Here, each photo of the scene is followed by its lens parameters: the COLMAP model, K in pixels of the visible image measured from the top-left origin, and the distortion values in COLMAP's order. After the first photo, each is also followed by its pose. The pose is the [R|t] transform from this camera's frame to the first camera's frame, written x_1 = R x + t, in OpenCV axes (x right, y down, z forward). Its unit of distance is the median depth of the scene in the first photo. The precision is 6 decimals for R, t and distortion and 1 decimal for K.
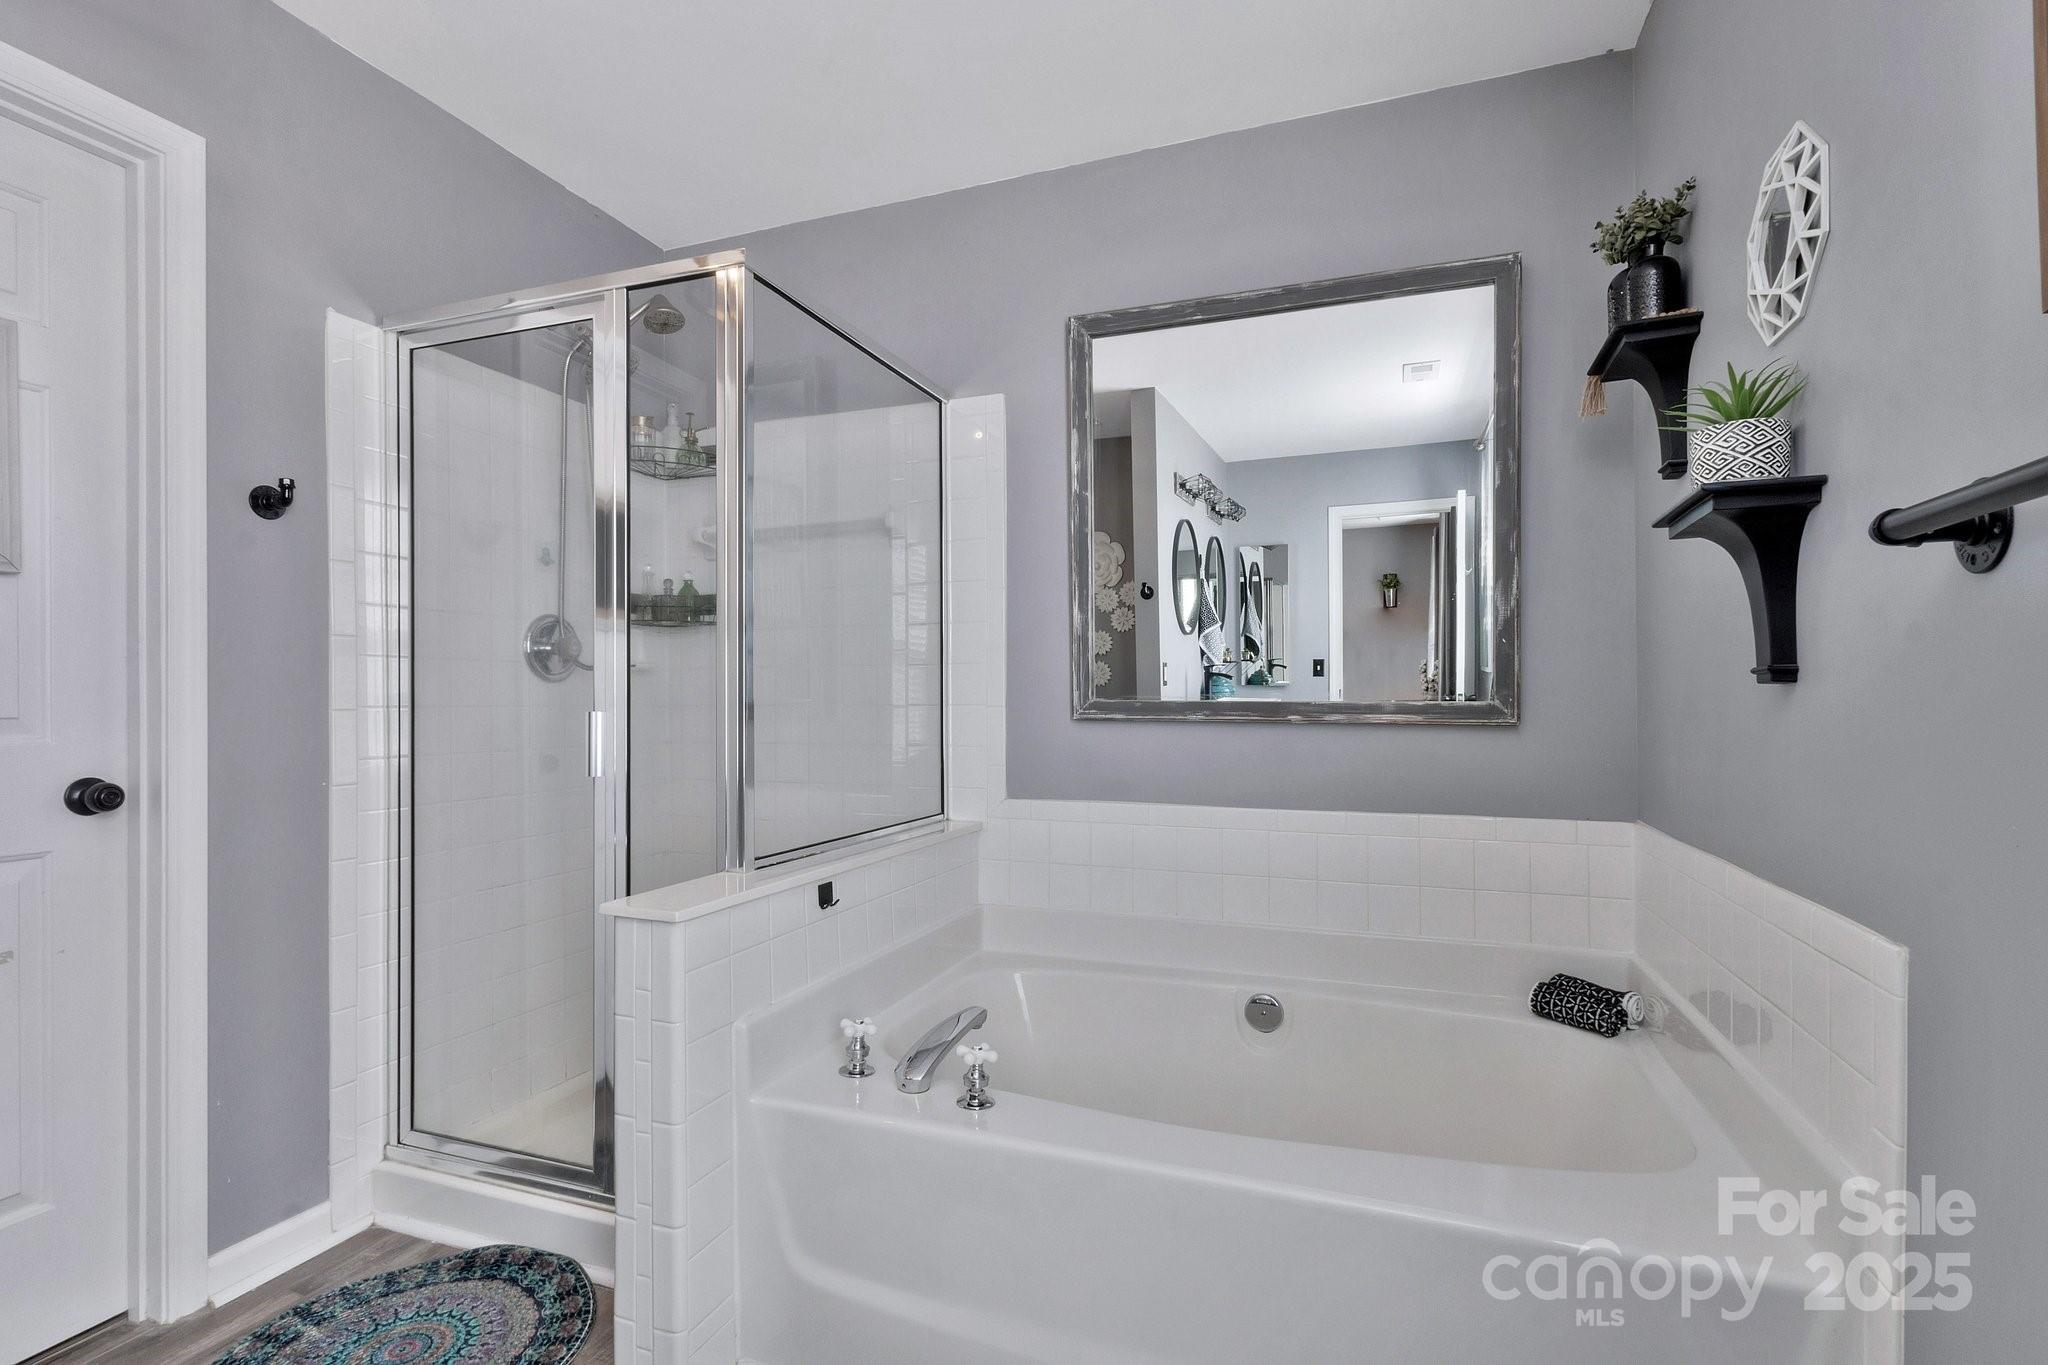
lens RADIAL K [[881.4, 0, 1024.0], [0, 881.4, 682.5], [0, 0, 1]] dist [-0.011699, 0.000234]
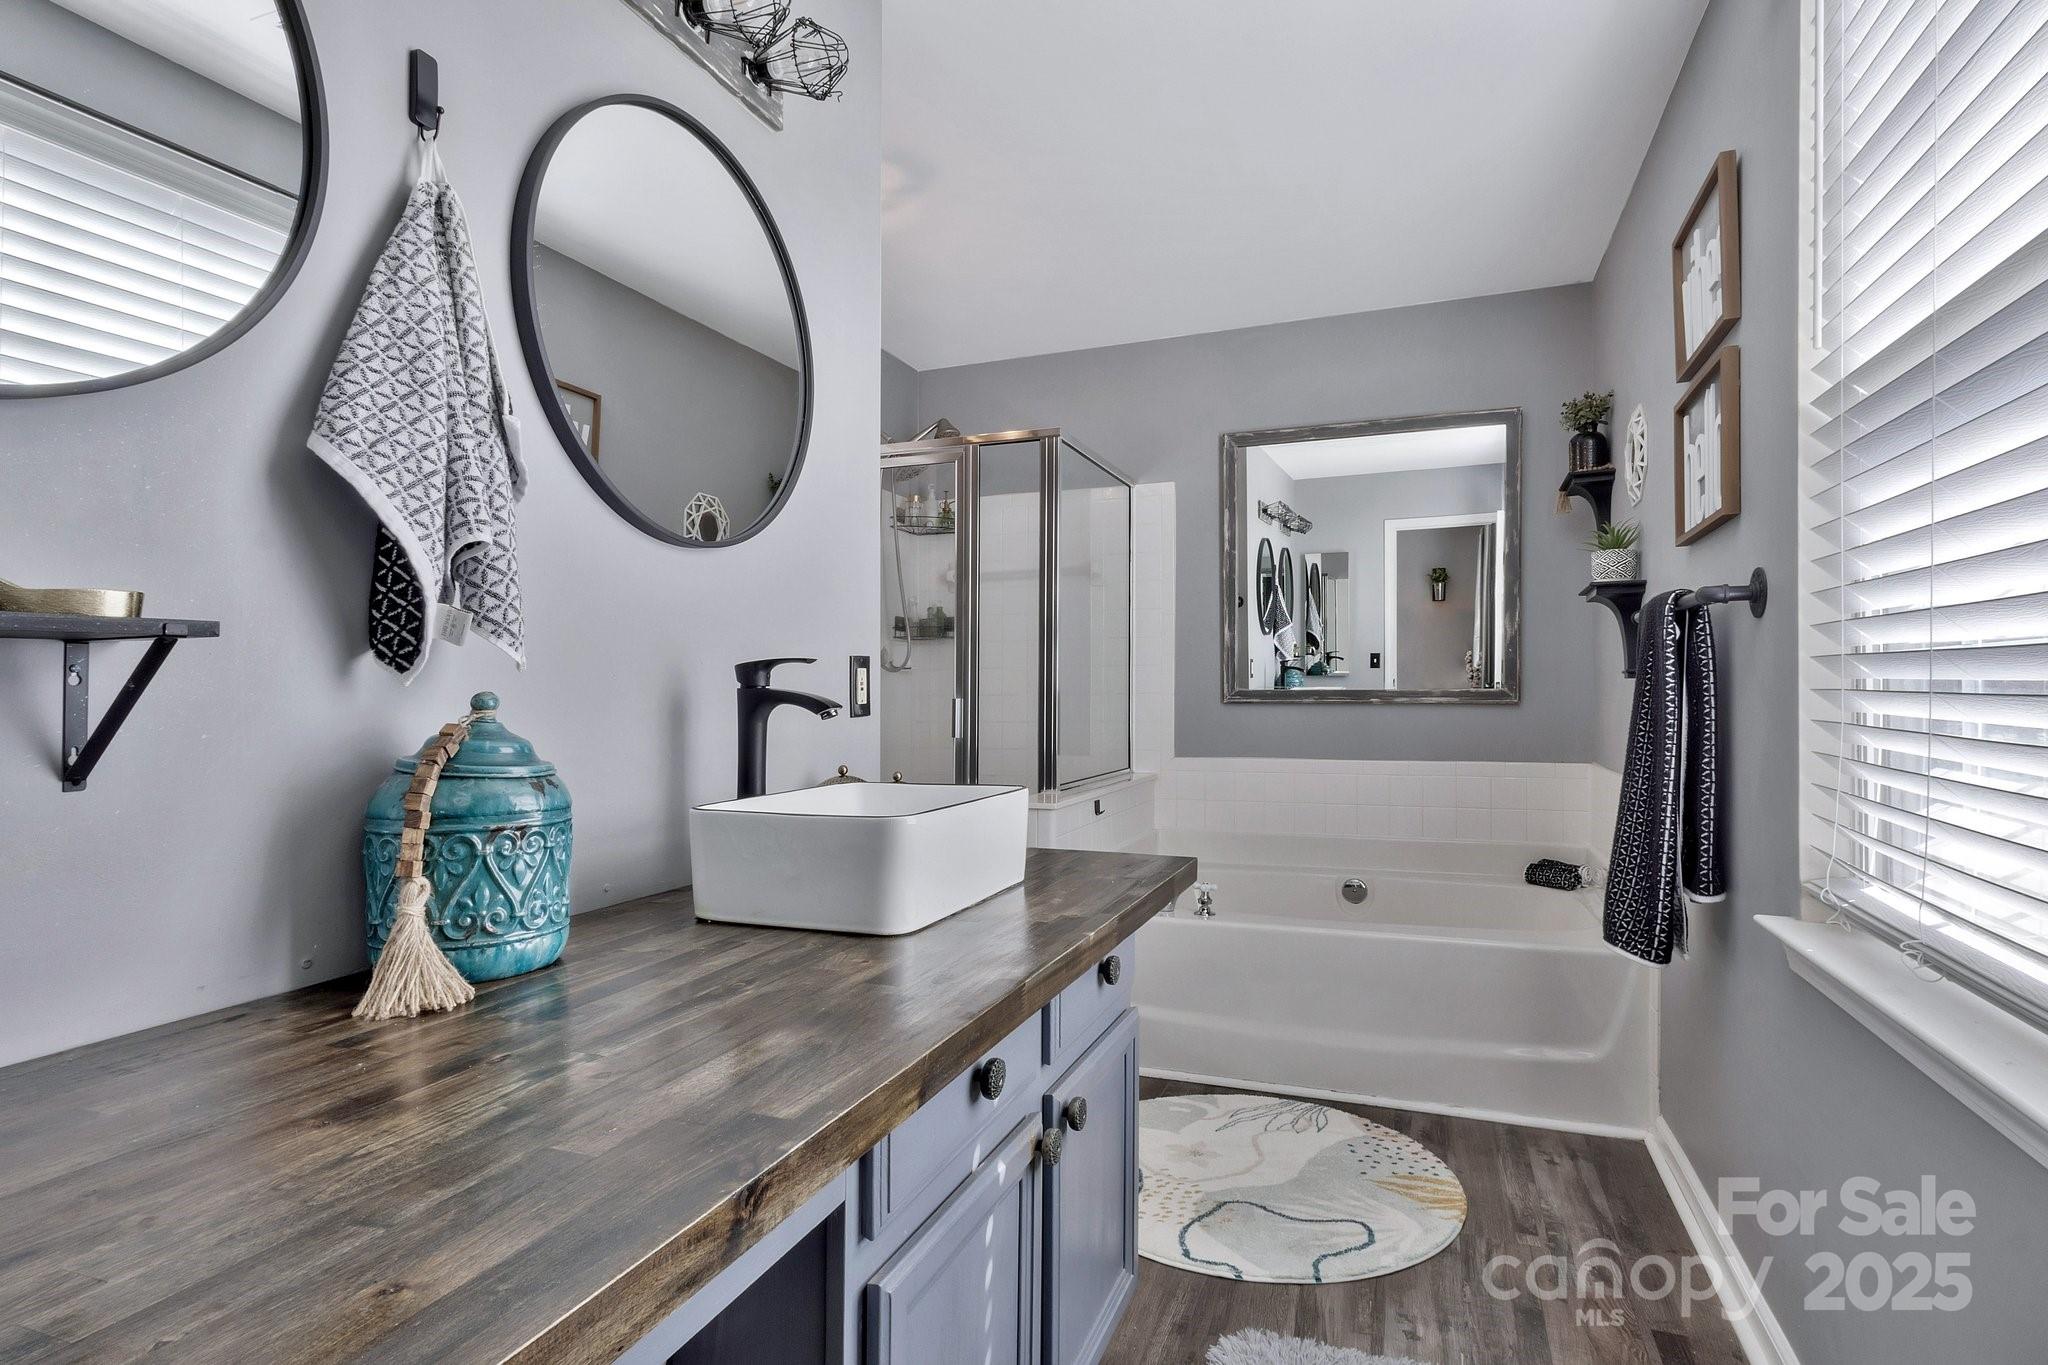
lens RADIAL K [[994.8, 0, 1011.1], [0, 994.8, 696.9], [0, 0, 1]] dist [-0.001581, -0.000946]
pose [[0.999914, -0.005969, -0.011691, -0.148003], [0.006271, 0.999642, 0.026011, -0.007346], [0.011532, -0.026082, 0.999593, -0.358284]]
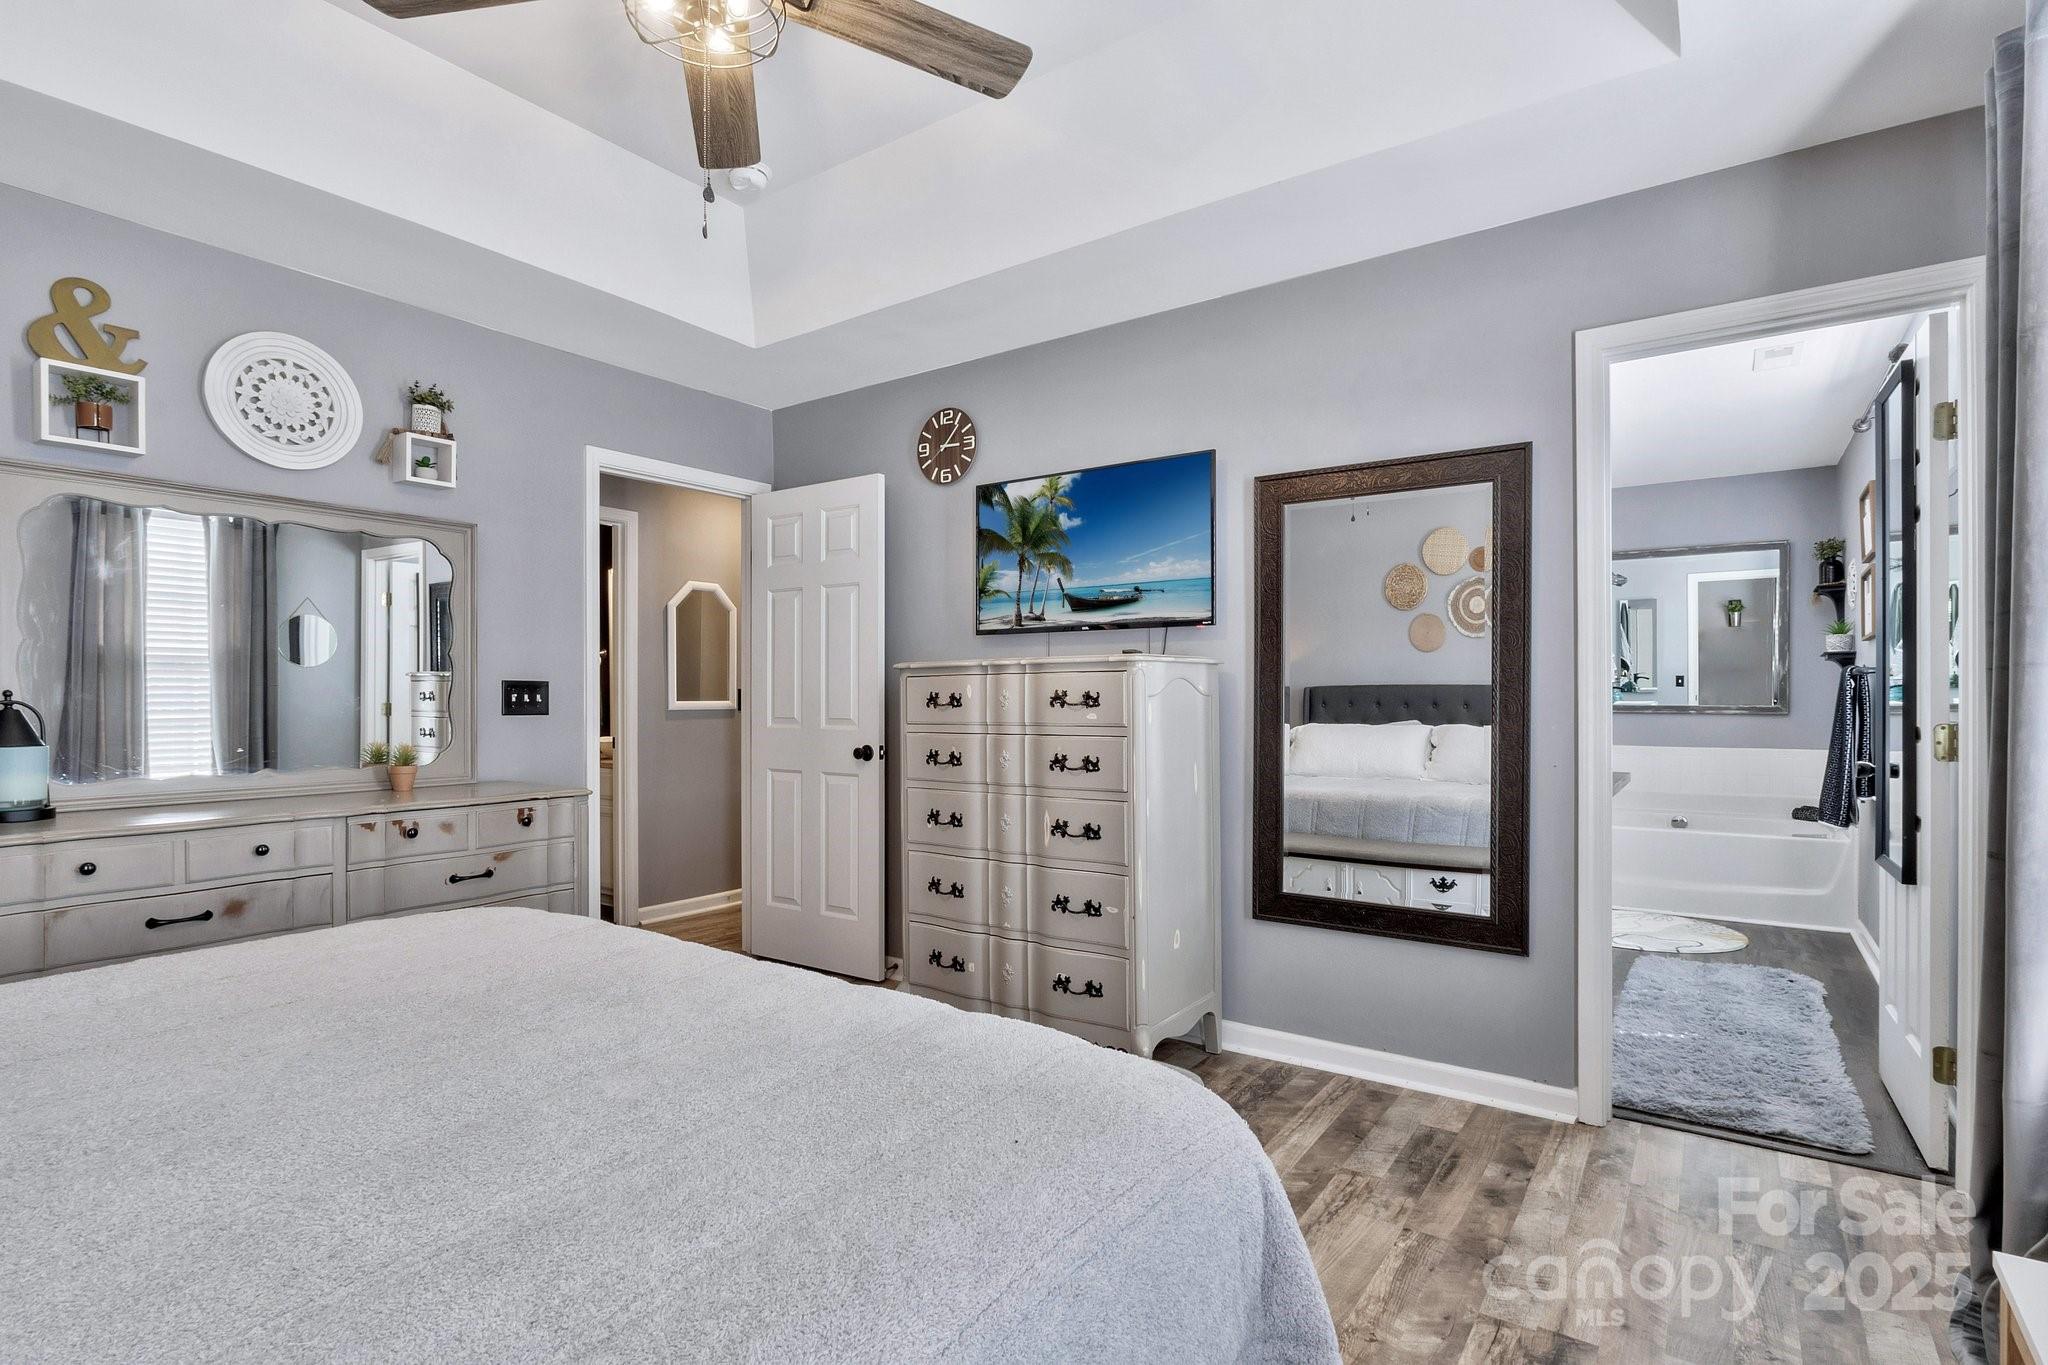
lens RADIAL K [[994.8, 0, 1011.1], [0, 994.8, 696.9], [0, 0, 1]] dist [-0.001581, -0.000946]
pose [[0.972488, -0.003857, -0.232921, -0.458448], [0.008261, 0.999805, 0.017937, -0.035678], [0.232806, -0.019367, 0.972330, -1.105537]]
